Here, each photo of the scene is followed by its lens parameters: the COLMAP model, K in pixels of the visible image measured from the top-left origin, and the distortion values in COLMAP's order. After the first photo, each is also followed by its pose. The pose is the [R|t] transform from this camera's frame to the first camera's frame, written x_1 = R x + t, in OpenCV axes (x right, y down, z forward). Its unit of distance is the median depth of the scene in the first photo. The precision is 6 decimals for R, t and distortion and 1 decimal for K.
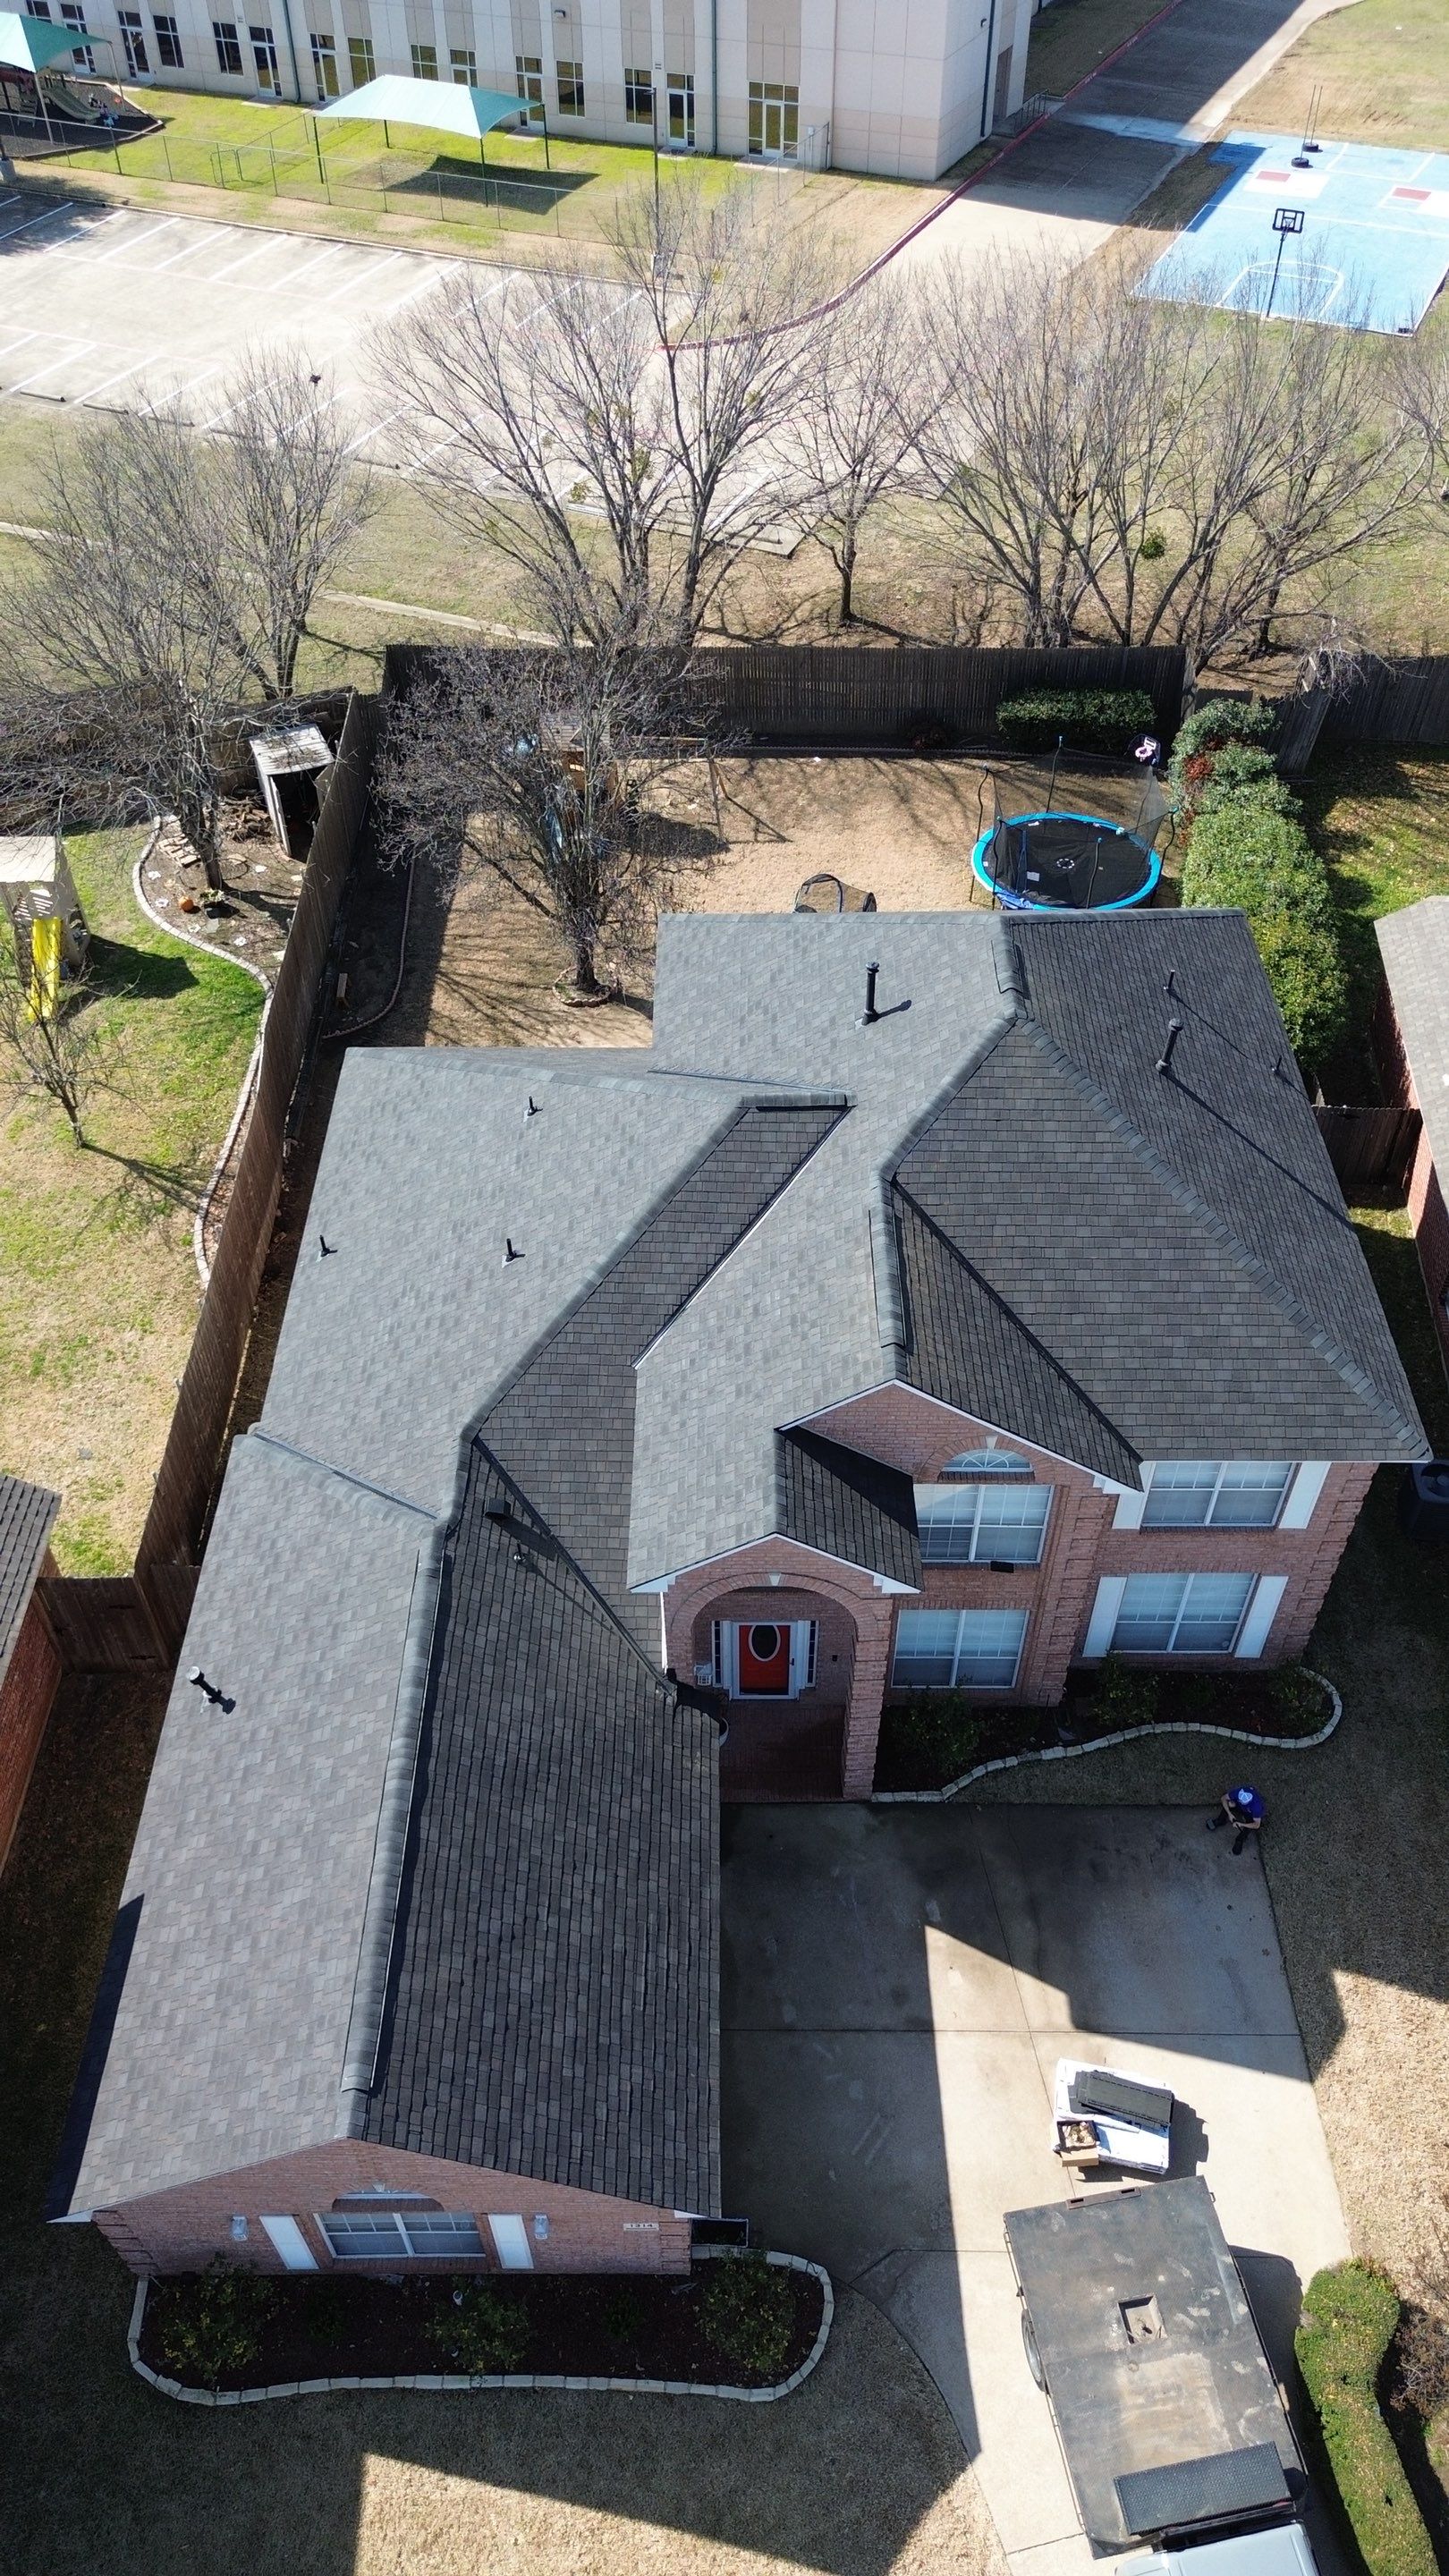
lens RADIAL K [[1840.2, 0, 713.8], [0, 1840.2, 1282.5], [0, 0, 1]] dist [0.070974, -0.071641]
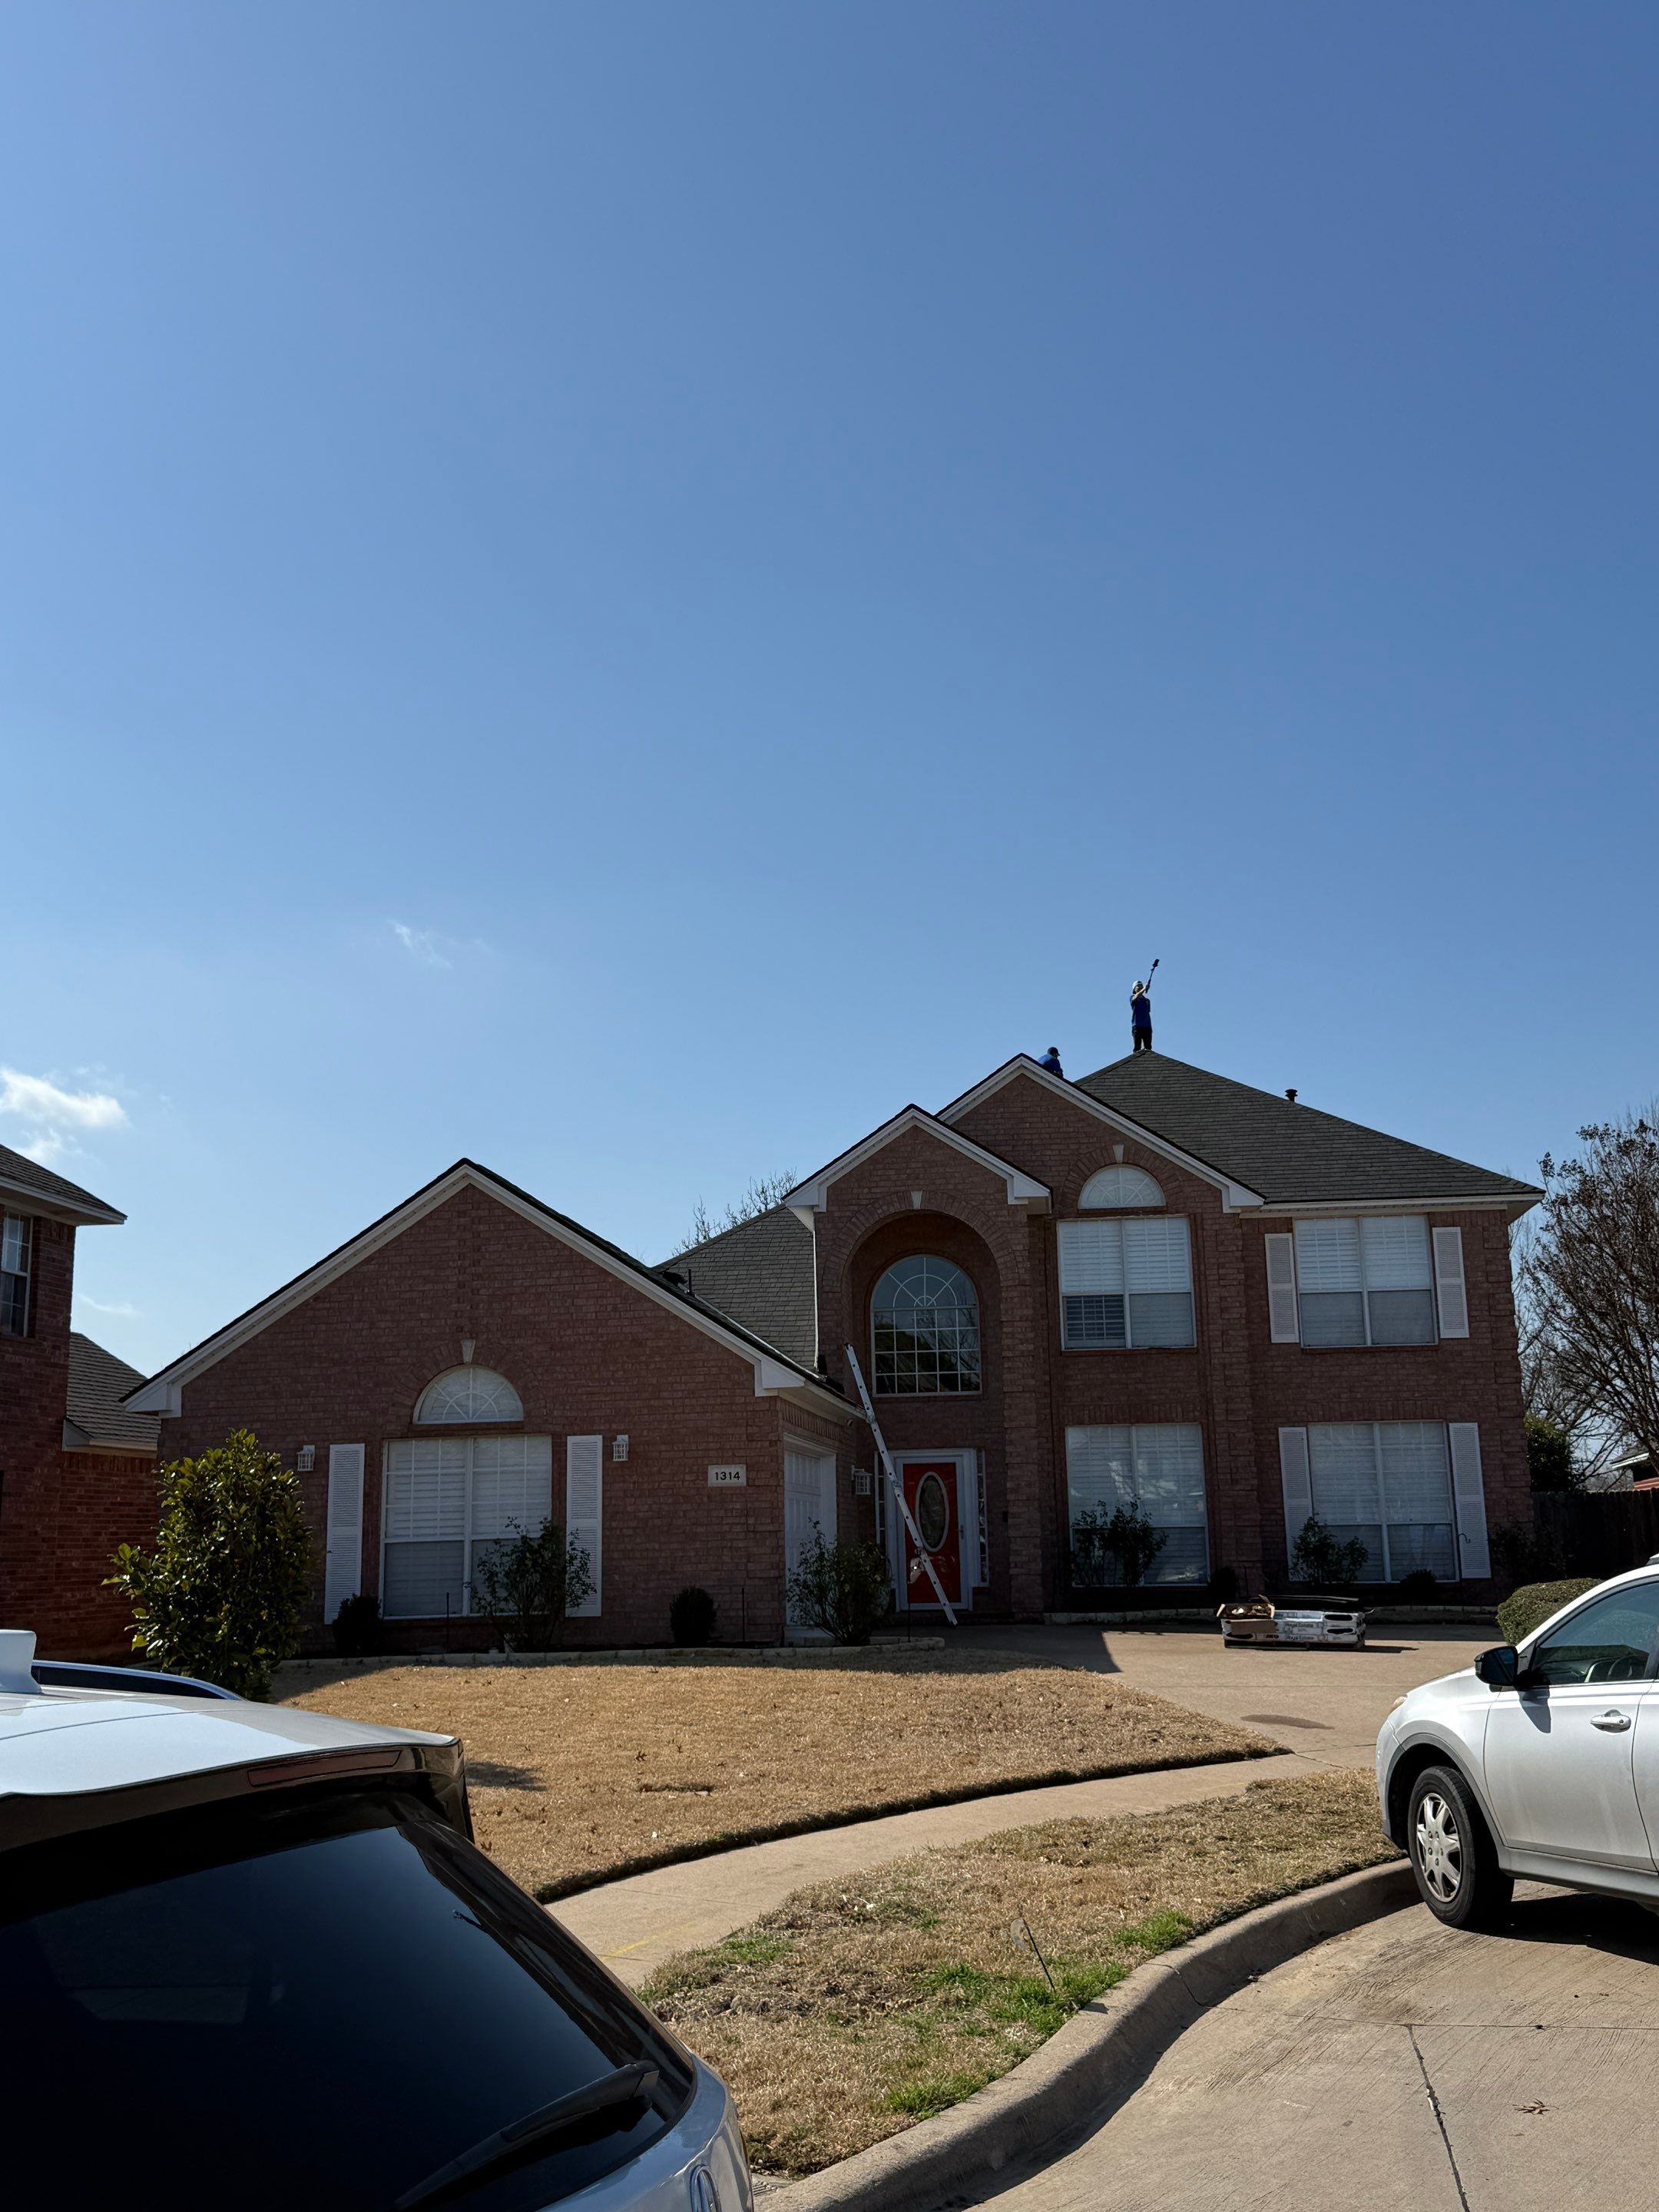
lens RADIAL K [[2073.7, 0, 836.6], [0, 2073.7, 1085.4], [0, 0, 1]] dist [0.127638, -0.250426]
pose [[0.990971, -0.039298, -0.128187, 0.130763], [-0.086404, 0.543890, -0.834697, 1.023413], [0.102521, 0.838236, 0.535584, 0.244351]]
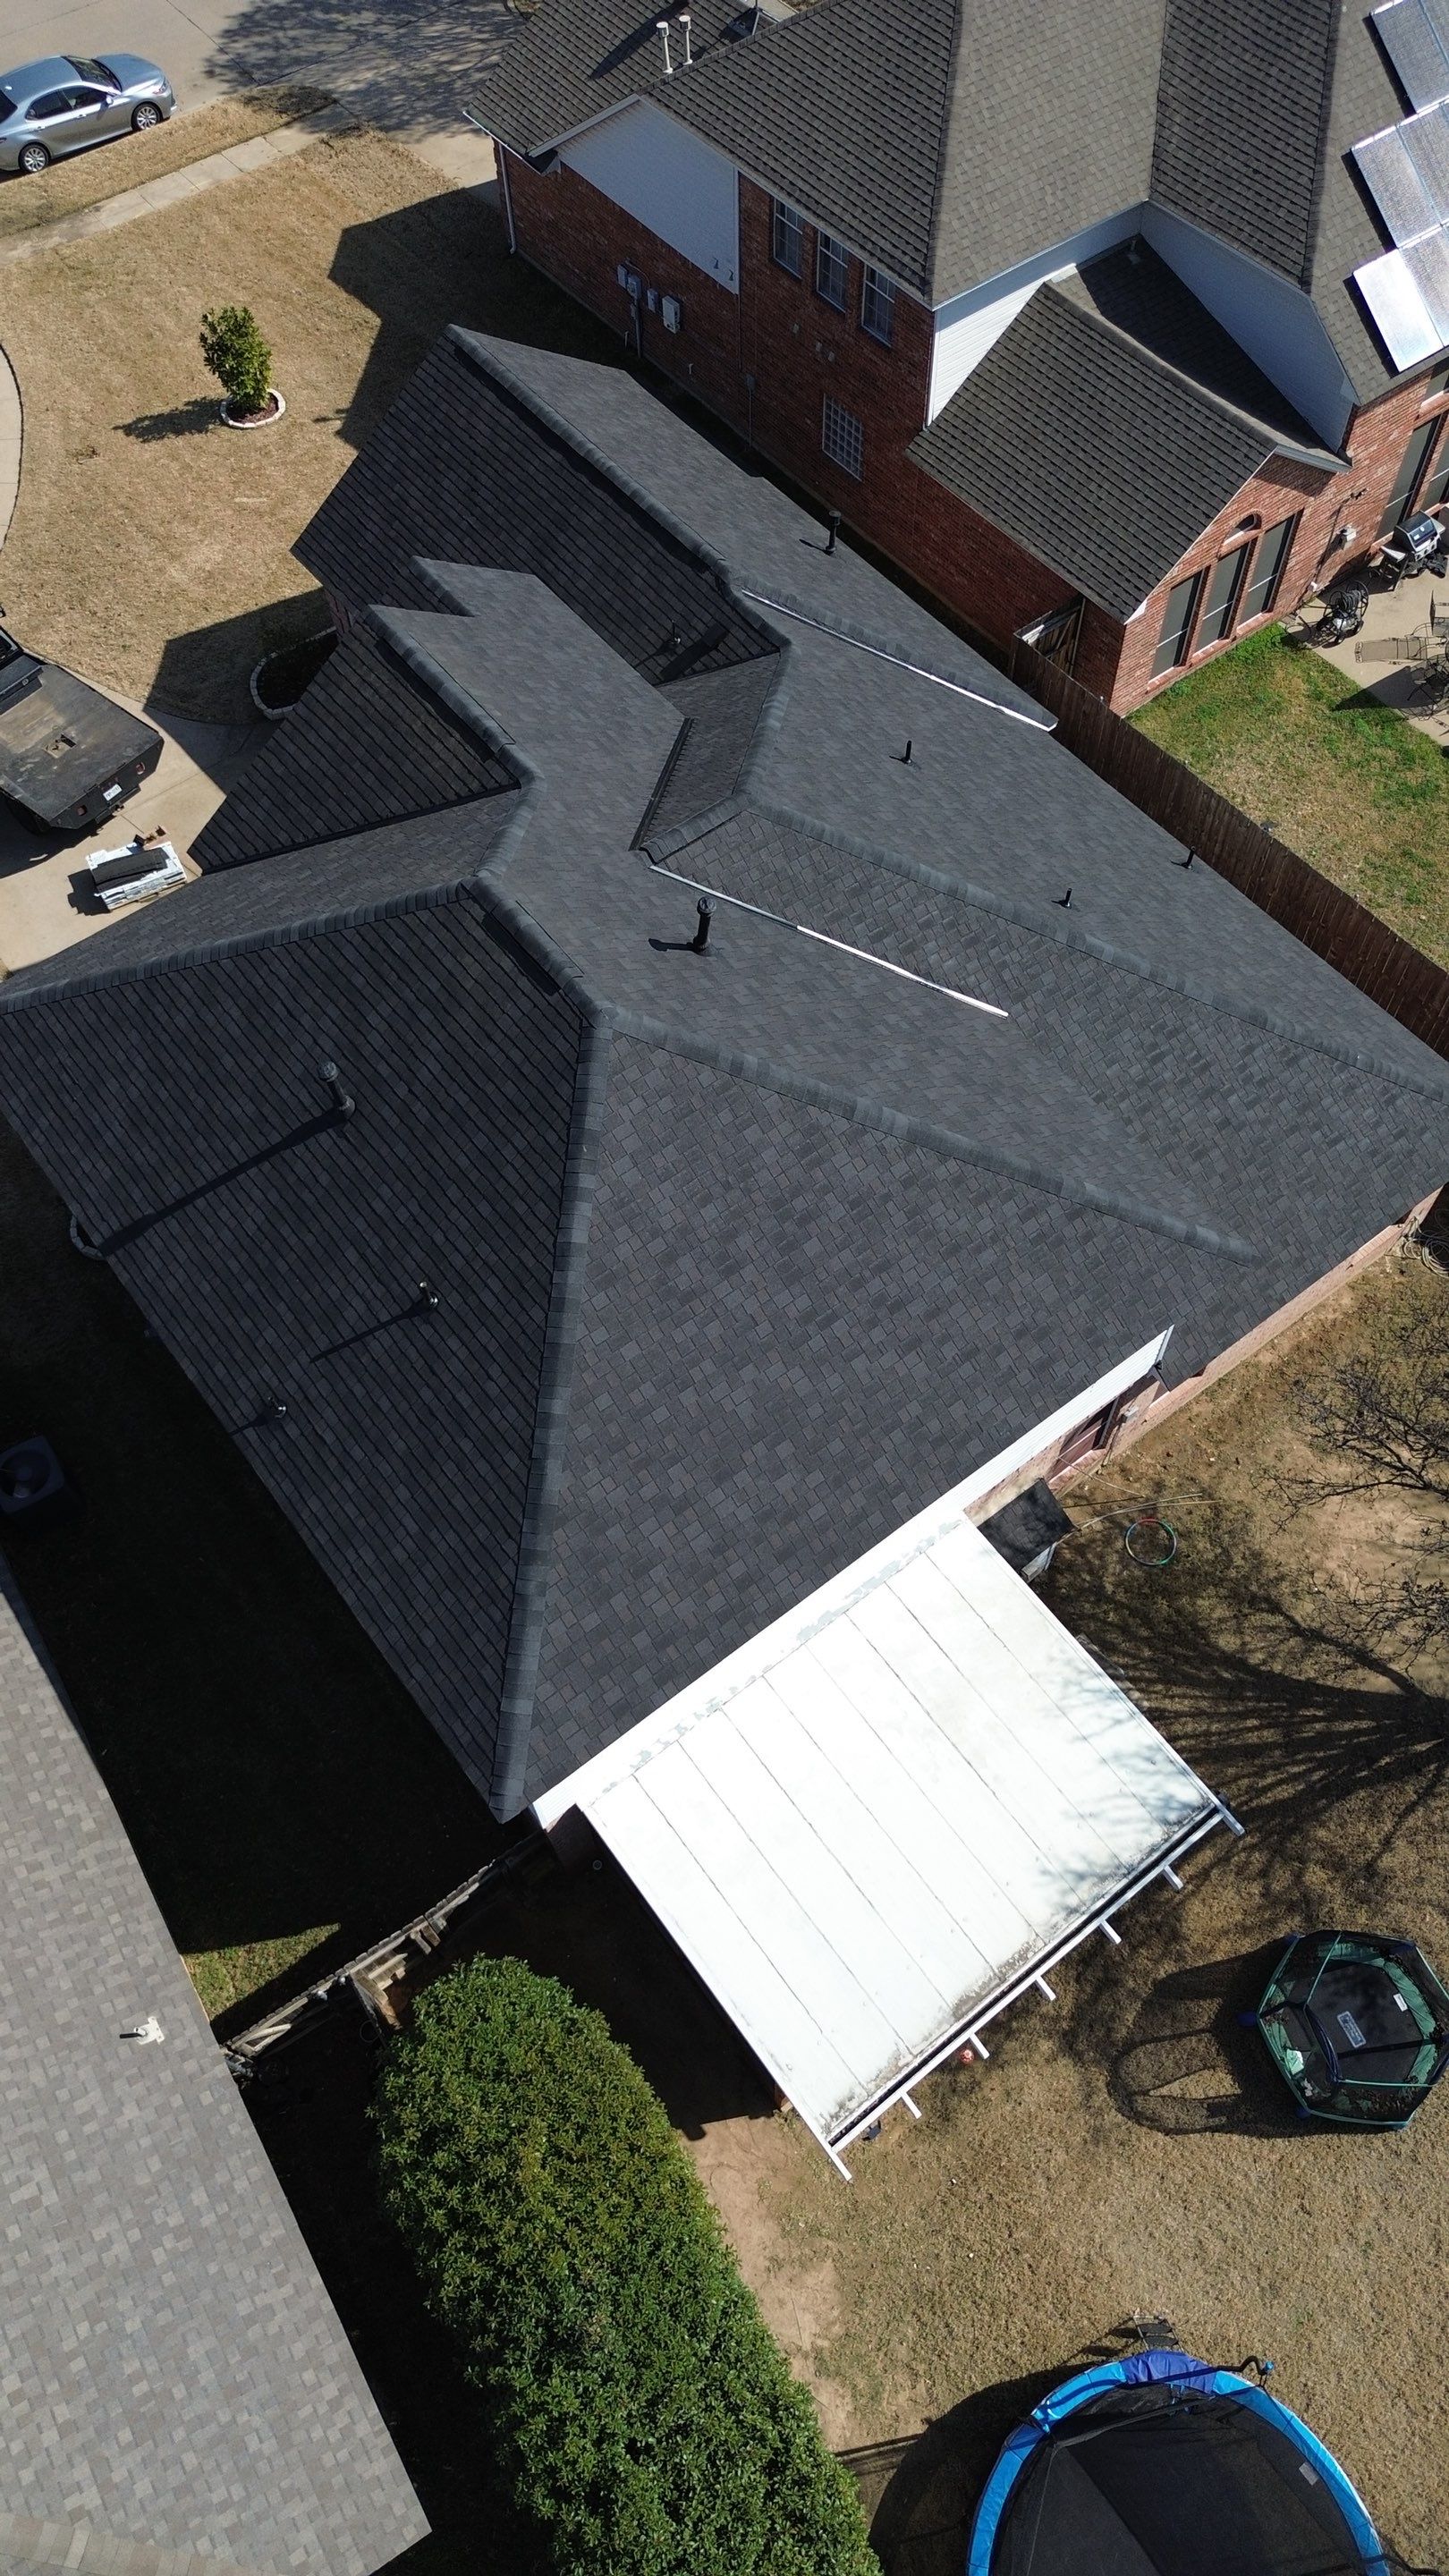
lens RADIAL K [[1831.9, 0, 715.6], [0, 1831.9, 1287.4], [0, 0, 1]] dist [0.074877, -0.075382]
pose [[-0.792164, 0.542861, -0.278887, 0.381442], [-0.414751, -0.143614, 0.898530, -0.878834], [0.447725, 0.827452, 0.338918, 0.902298]]
